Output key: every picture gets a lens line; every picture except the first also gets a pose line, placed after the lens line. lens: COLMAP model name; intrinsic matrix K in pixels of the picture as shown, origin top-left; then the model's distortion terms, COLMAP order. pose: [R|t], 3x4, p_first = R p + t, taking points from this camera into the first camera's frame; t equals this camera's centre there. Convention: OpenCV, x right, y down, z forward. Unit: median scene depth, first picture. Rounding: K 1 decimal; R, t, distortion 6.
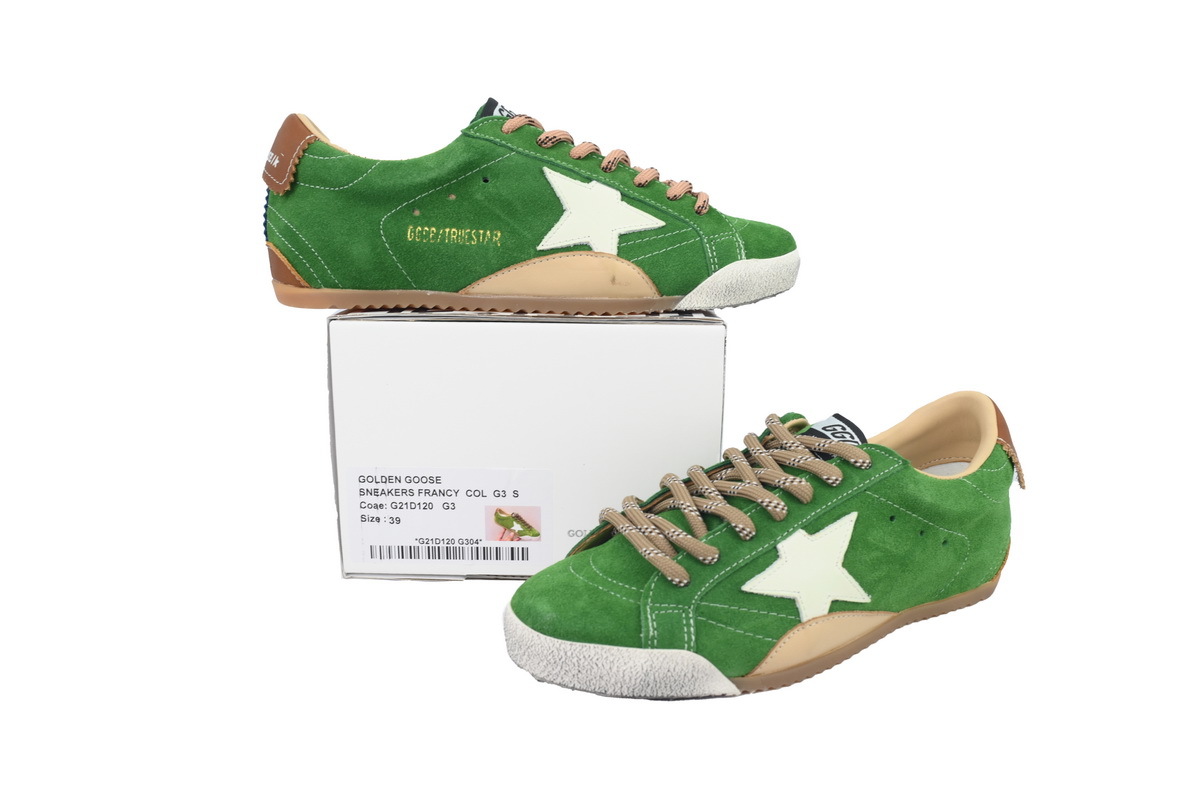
lens RADIAL K [[907.3, 0, 600.0], [0, 907.3, 400.0], [0, 0, 1]] dist [0.001102, 0.000454]
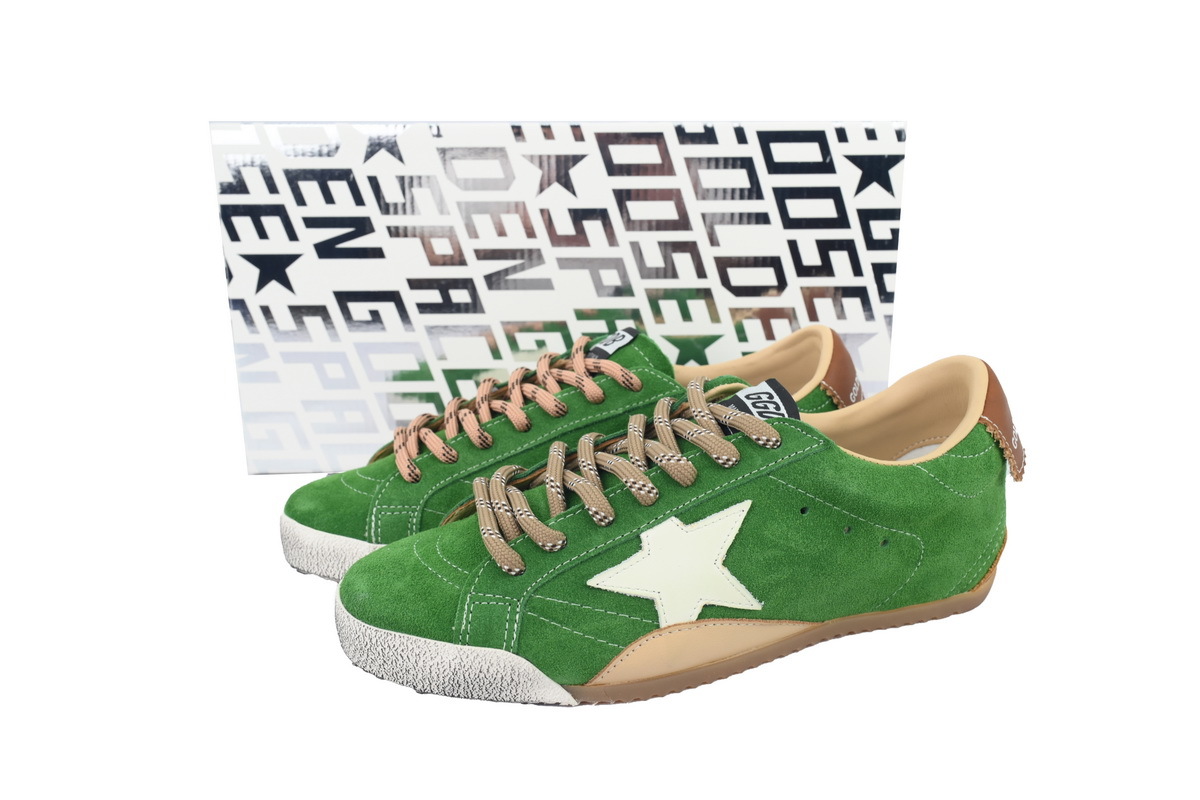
lens RADIAL K [[907.3, 0, 600.0], [0, 907.3, 400.0], [0, 0, 1]] dist [0.001102, 0.000454]
pose [[0.977117, 0.041276, -0.208657, 0.331407], [-0.028666, 0.997595, 0.063099, -0.015745], [0.210760, -0.055674, 0.975951, 0.182457]]
